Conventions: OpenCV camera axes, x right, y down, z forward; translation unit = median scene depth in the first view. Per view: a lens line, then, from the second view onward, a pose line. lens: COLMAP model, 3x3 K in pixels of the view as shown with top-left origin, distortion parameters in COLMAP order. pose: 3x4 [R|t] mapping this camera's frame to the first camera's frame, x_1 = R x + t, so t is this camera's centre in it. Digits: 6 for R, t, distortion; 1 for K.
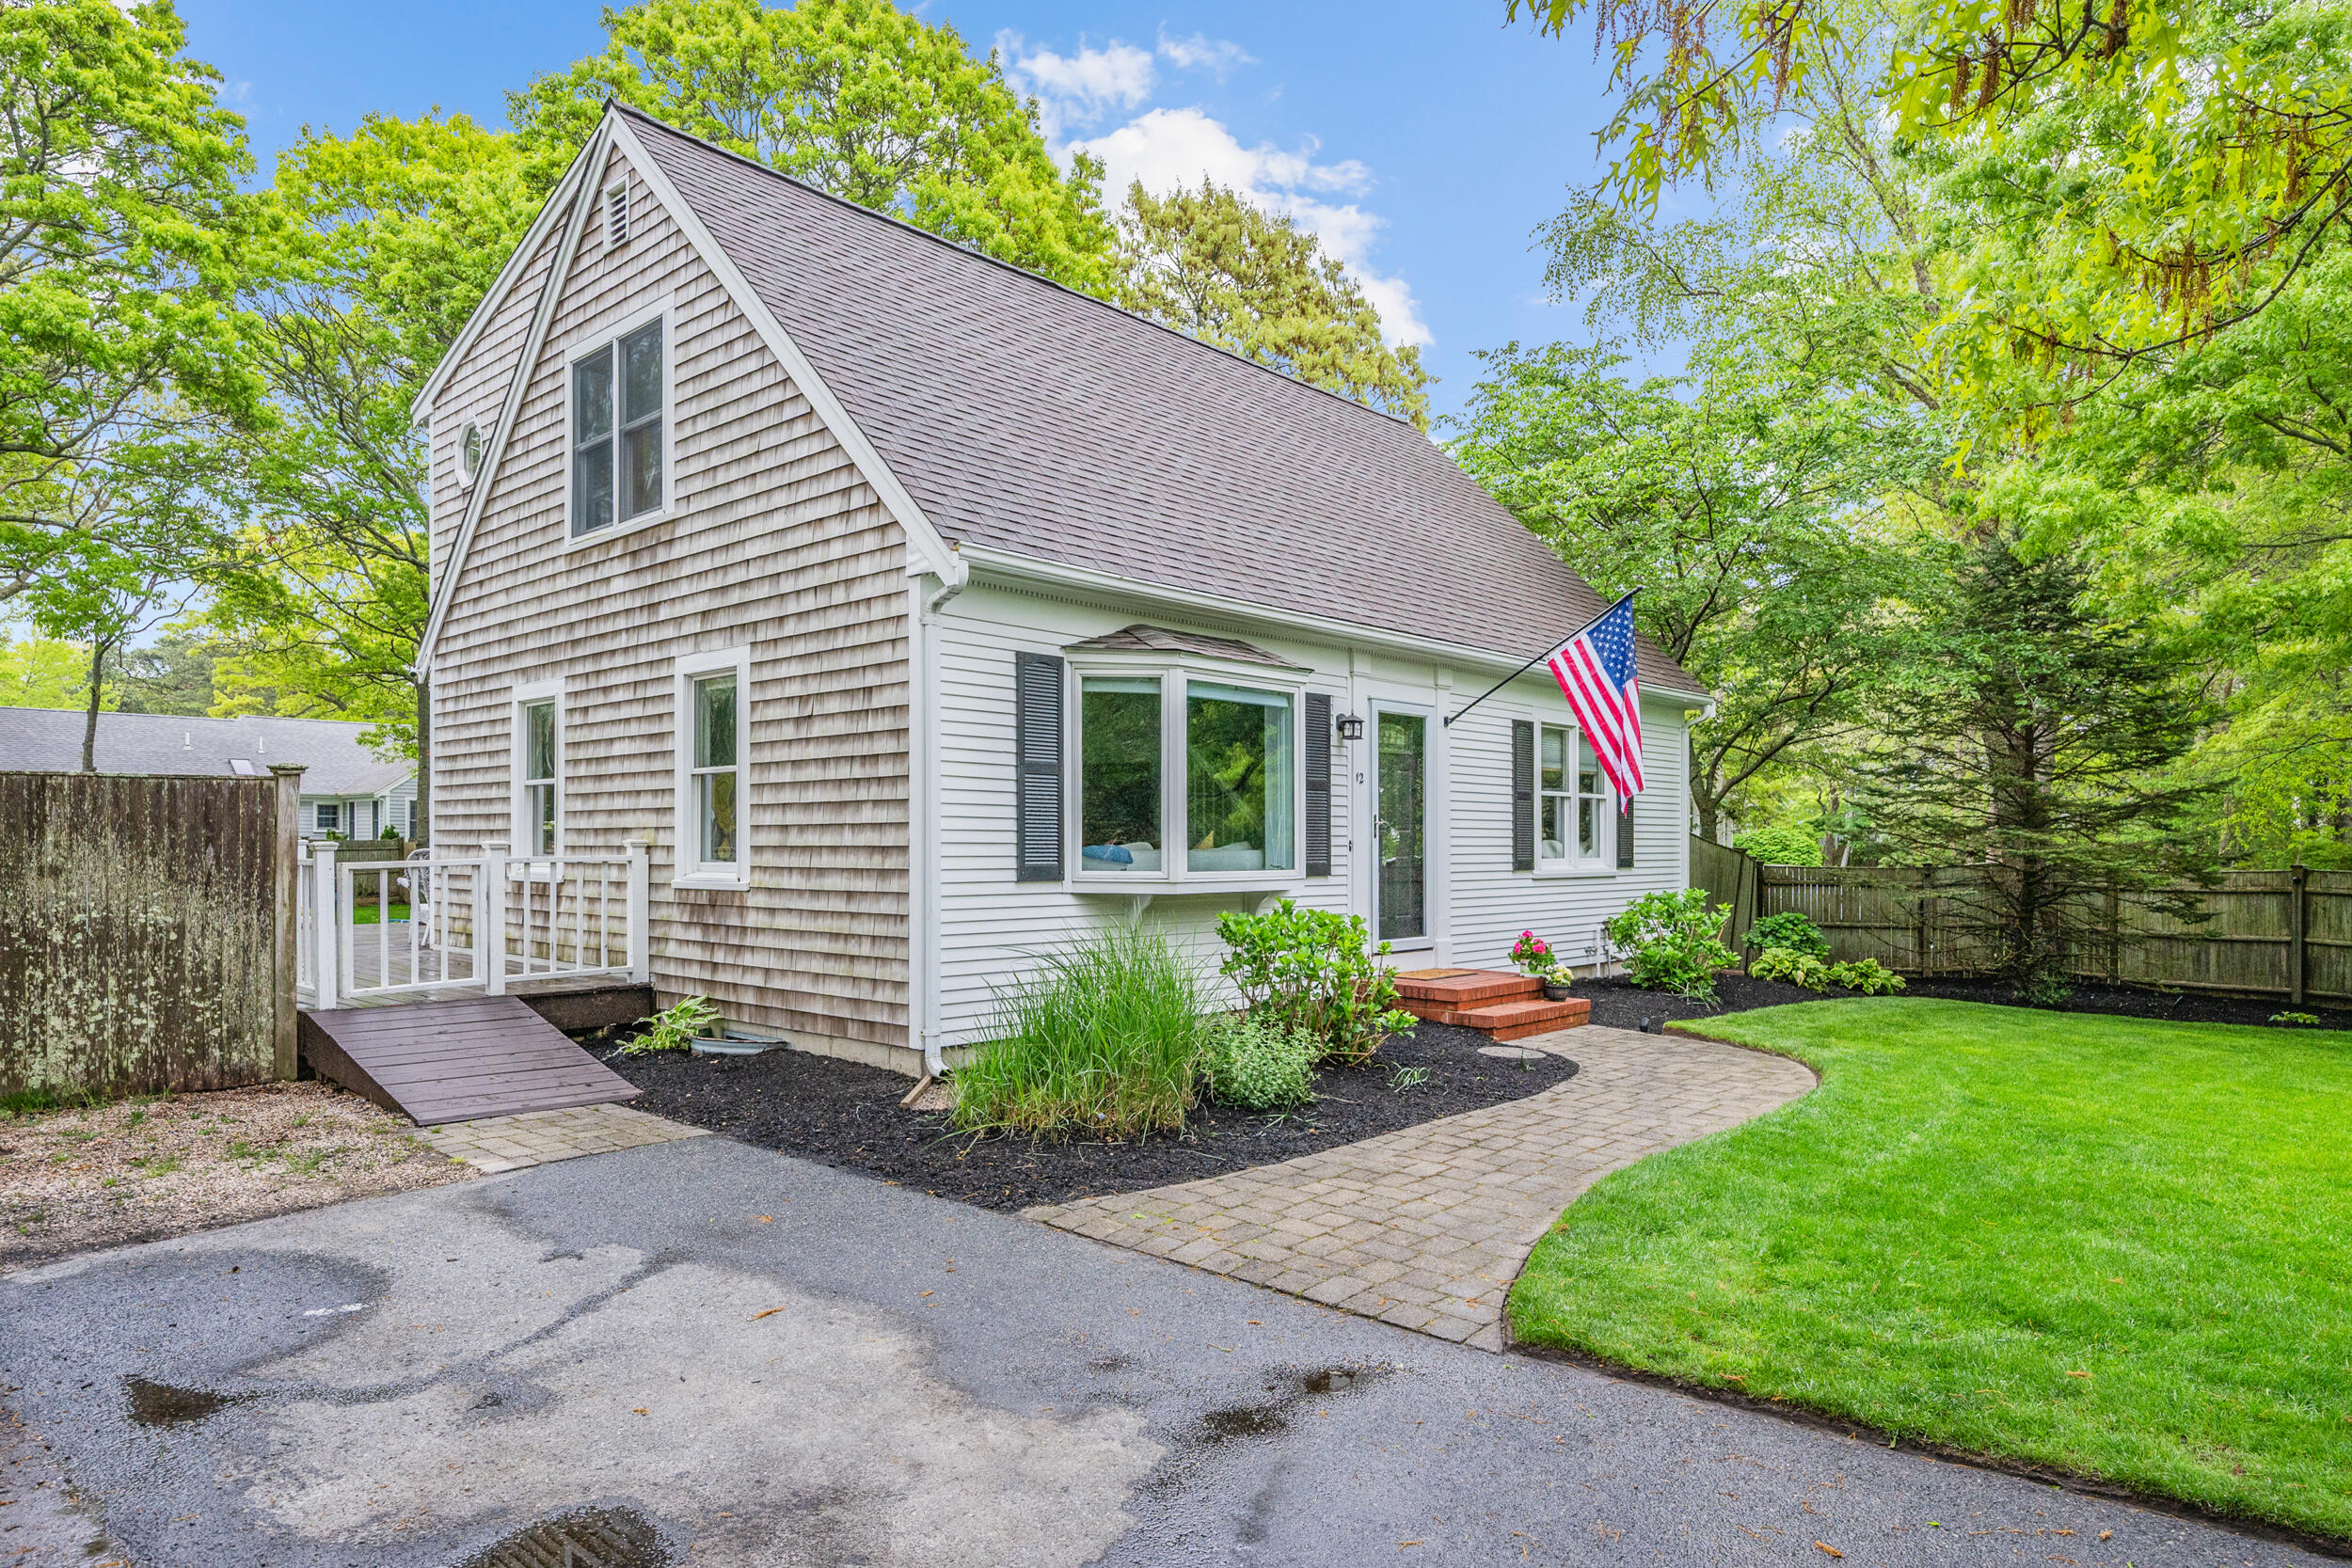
lens RADIAL K [[1392.8, 0, 1176.8], [0, 1392.8, 844.5], [0, 0, 1]] dist [-0.004491, -0.001166]
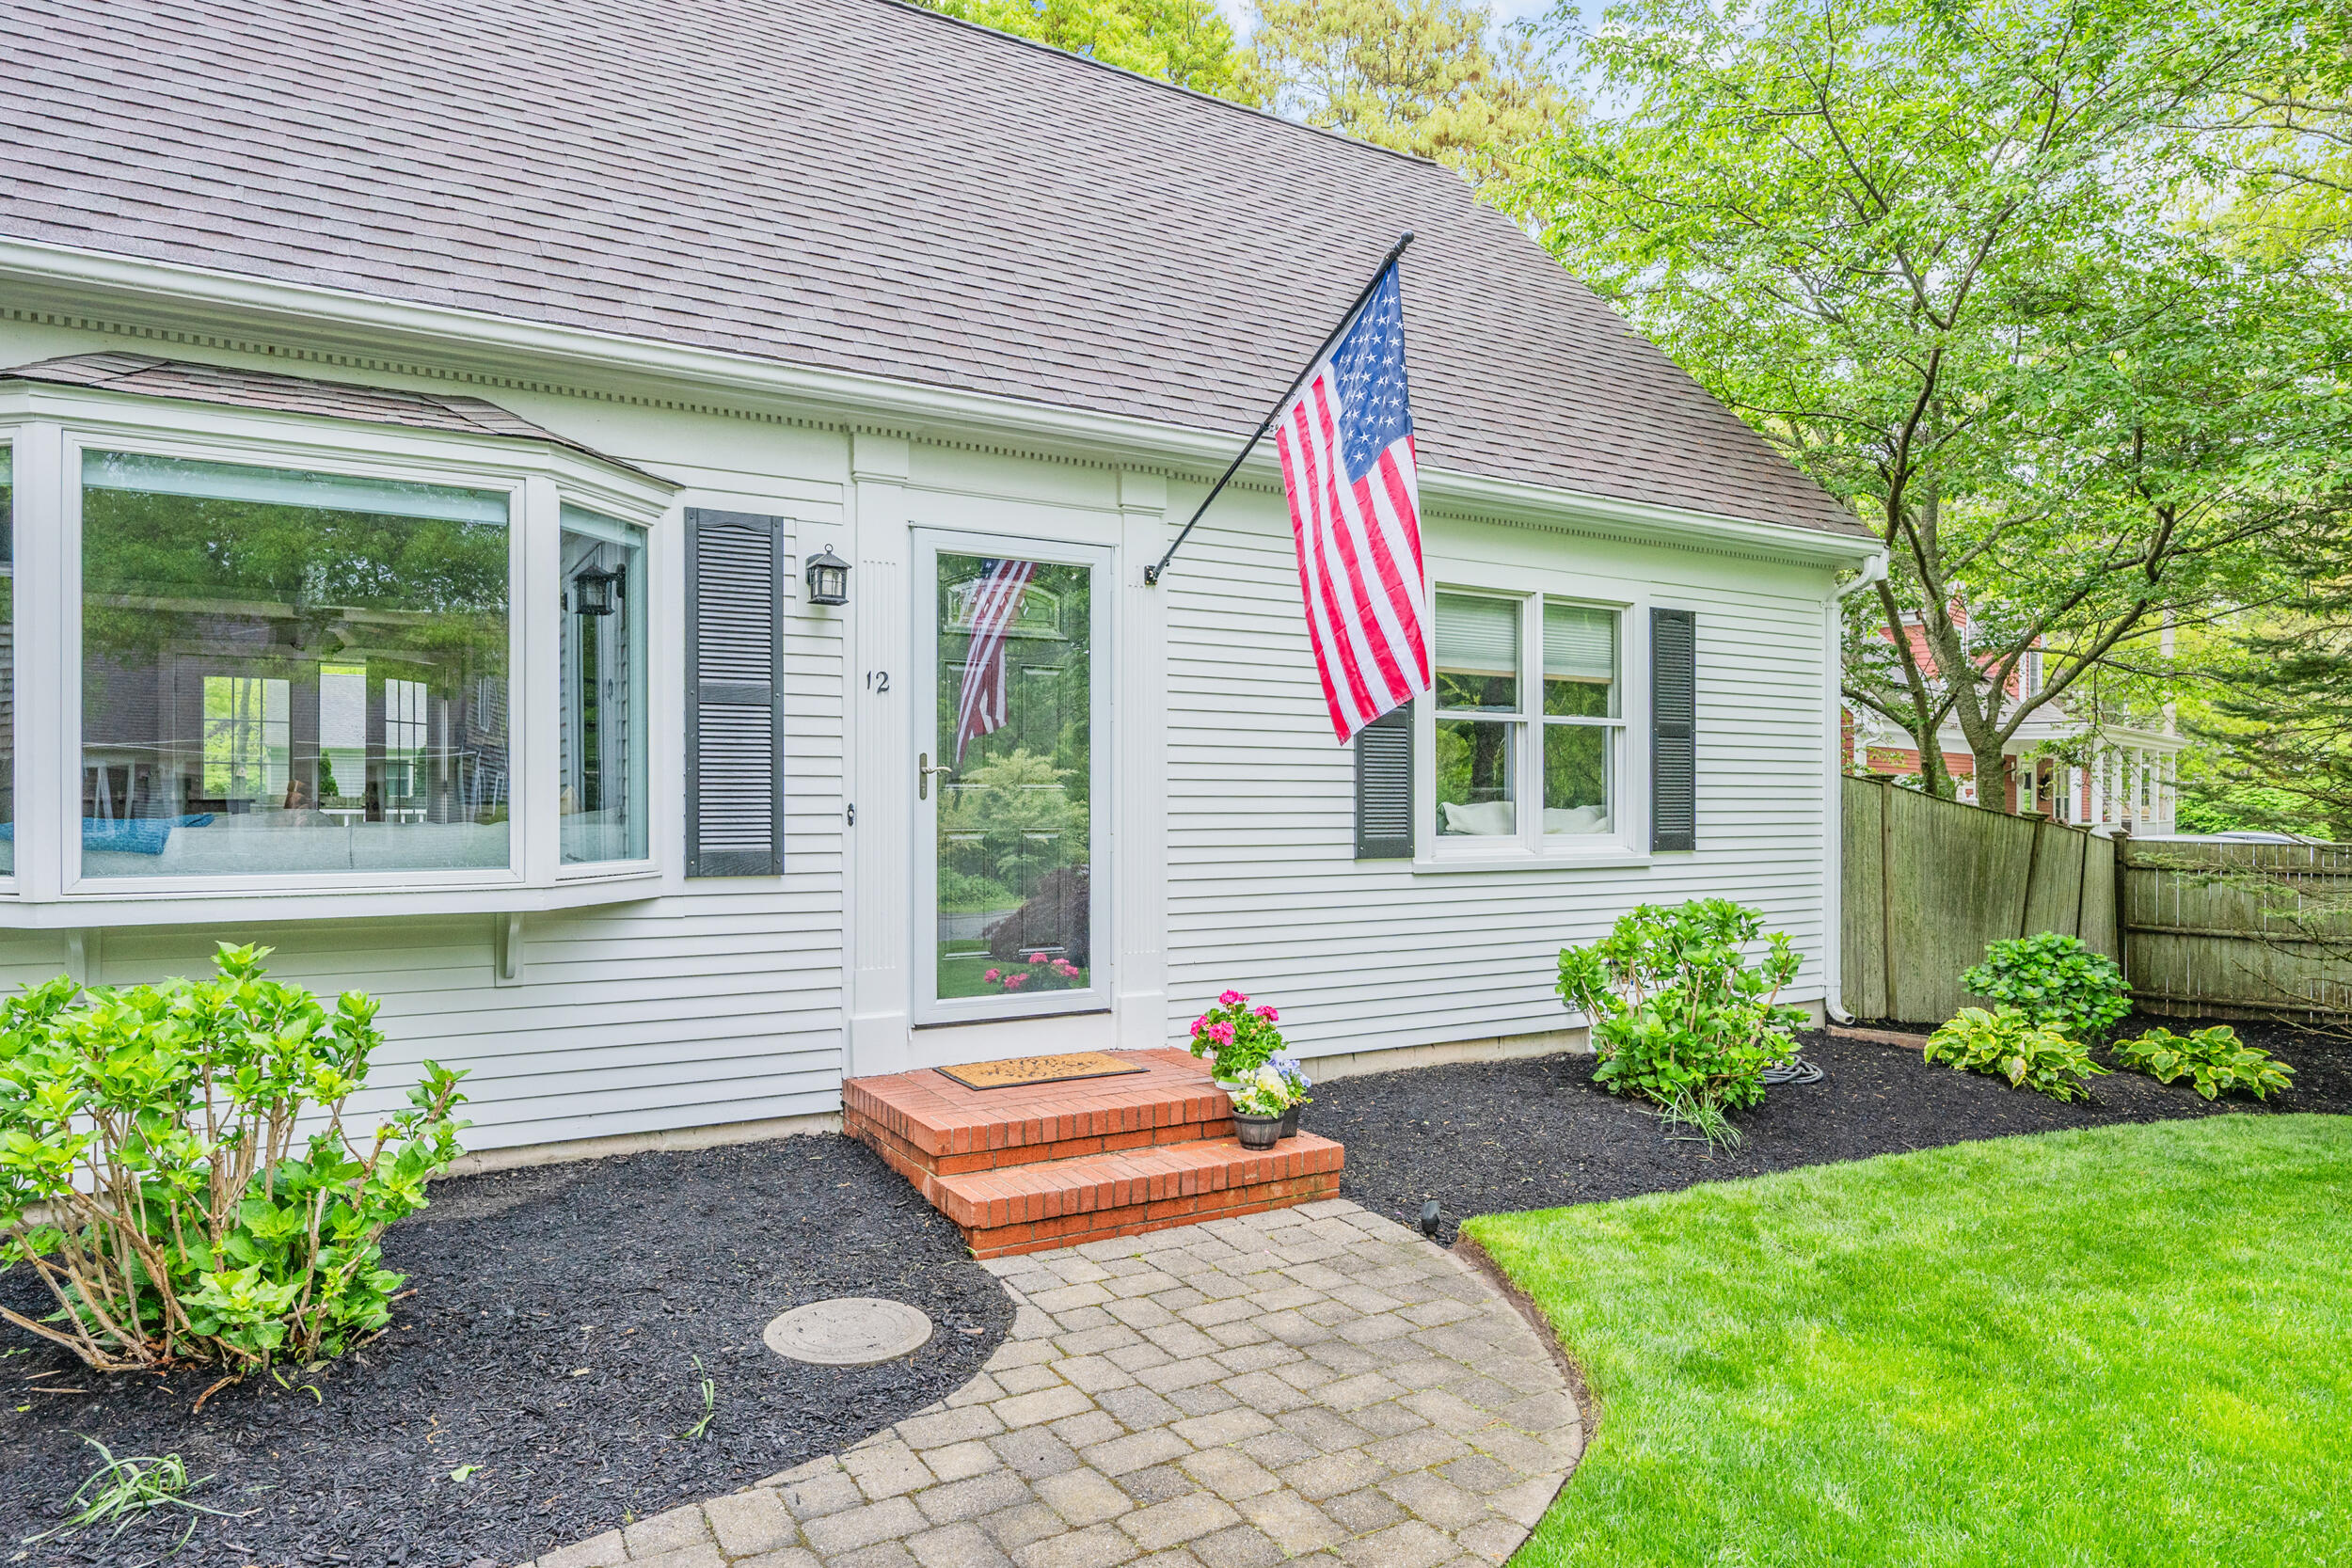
lens RADIAL K [[1405.0, 0, 1167.8], [0, 1405.0, 798.8], [0, 0, 1]] dist [-0.002609, -0.001958]
pose [[0.959081, -0.000764, -0.283130, 0.379235], [0.000183, 0.999998, -0.002077, -0.003860], [0.283131, 0.001940, 0.959079, 0.538869]]
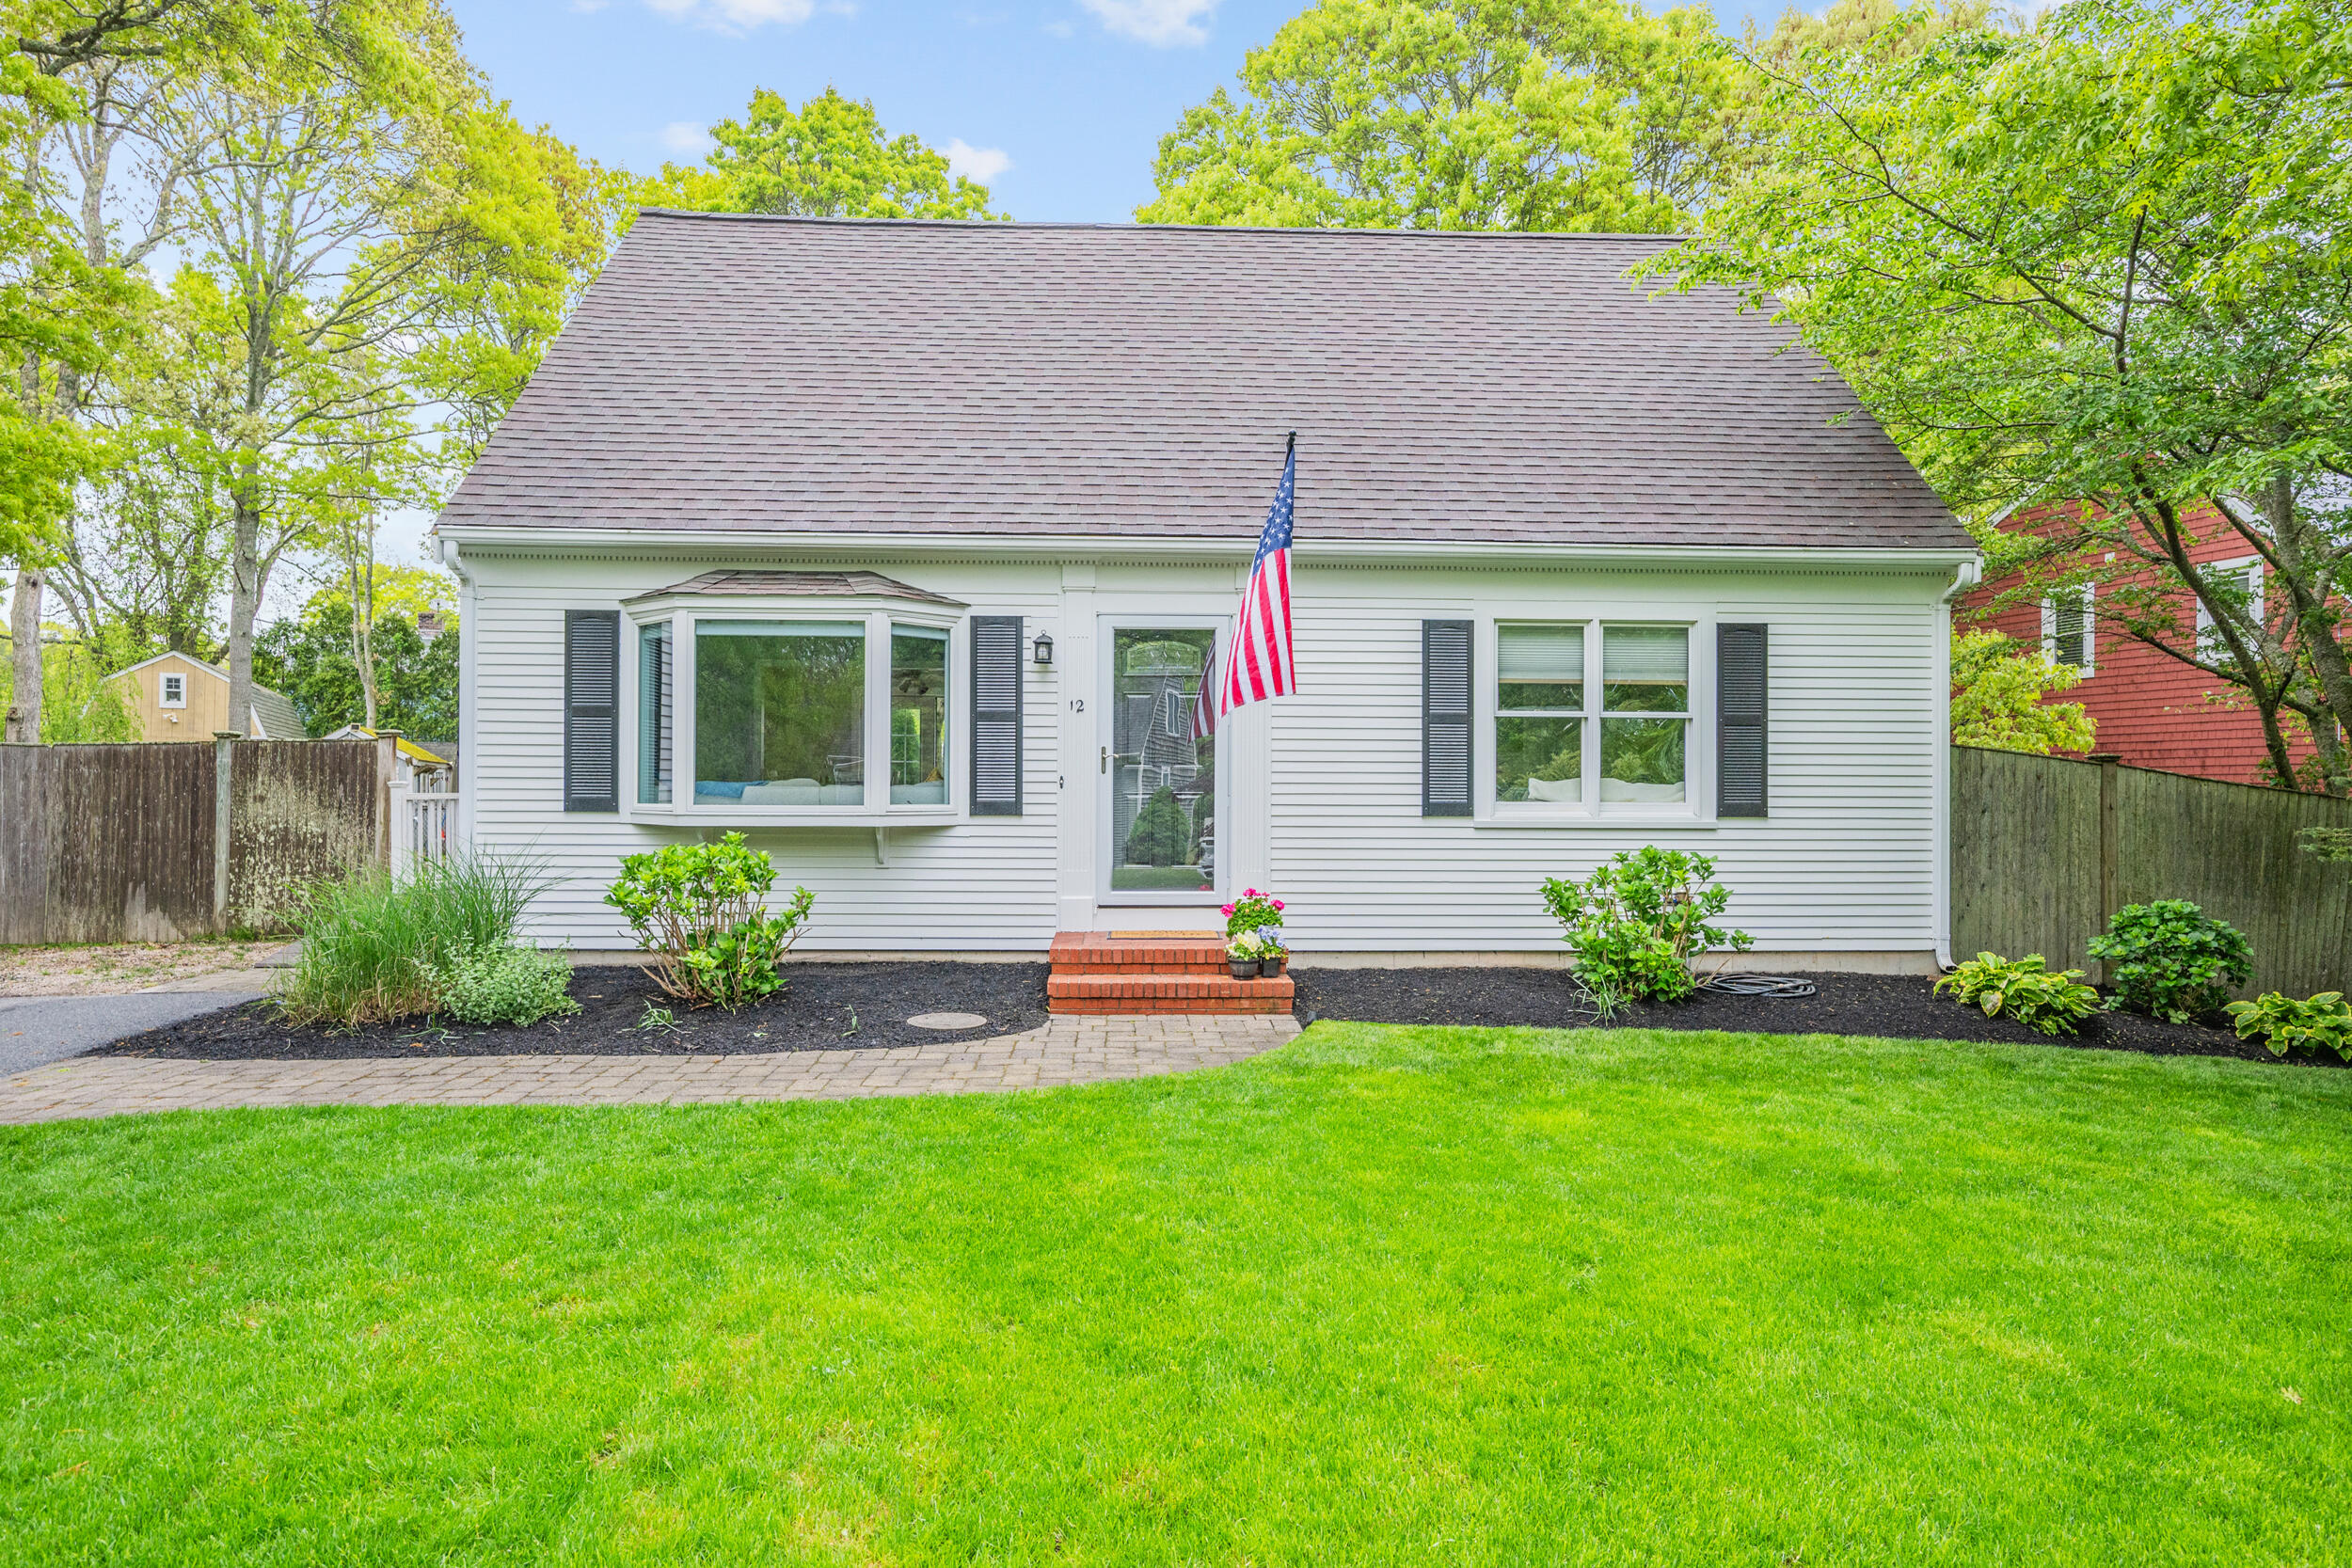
lens RADIAL K [[1346.8, 0, 1176.5], [0, 1346.8, 793.0], [0, 0, 1]] dist [-0.002377, -0.000088]
pose [[0.708902, -0.001758, -0.705305, 0.782225], [-0.003259, 0.999978, -0.005768, 0.012484], [0.705300, 0.006388, 0.708880, 0.438603]]
